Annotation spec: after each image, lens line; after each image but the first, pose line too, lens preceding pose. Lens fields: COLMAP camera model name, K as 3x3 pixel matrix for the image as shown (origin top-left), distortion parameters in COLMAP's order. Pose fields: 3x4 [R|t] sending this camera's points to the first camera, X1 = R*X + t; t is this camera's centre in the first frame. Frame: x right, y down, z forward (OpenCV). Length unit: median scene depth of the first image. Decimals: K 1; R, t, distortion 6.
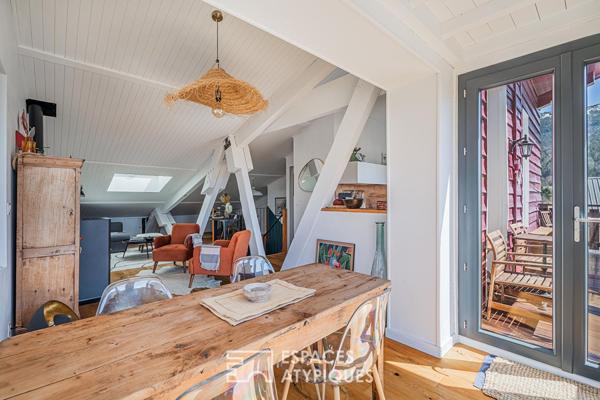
lens RADIAL K [[271.5, 0, 300.8], [0, 271.5, 200.8], [0, 0, 1]] dist [-0.005501, -0.000369]
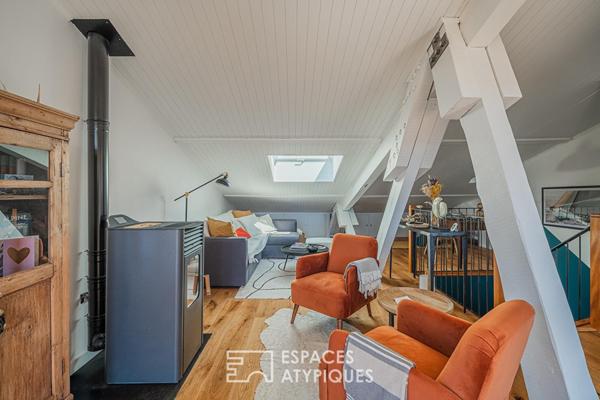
lens RADIAL K [[271.5, 0, 298.6], [0, 271.5, 196.1], [0, 0, 1]] dist [-0.005501, -0.000369]
pose [[0.747501, 0.005309, -0.664239, -0.137315], [-0.001407, 0.999978, 0.006410, 0.002824], [0.664259, -0.003857, 0.747493, 0.489373]]
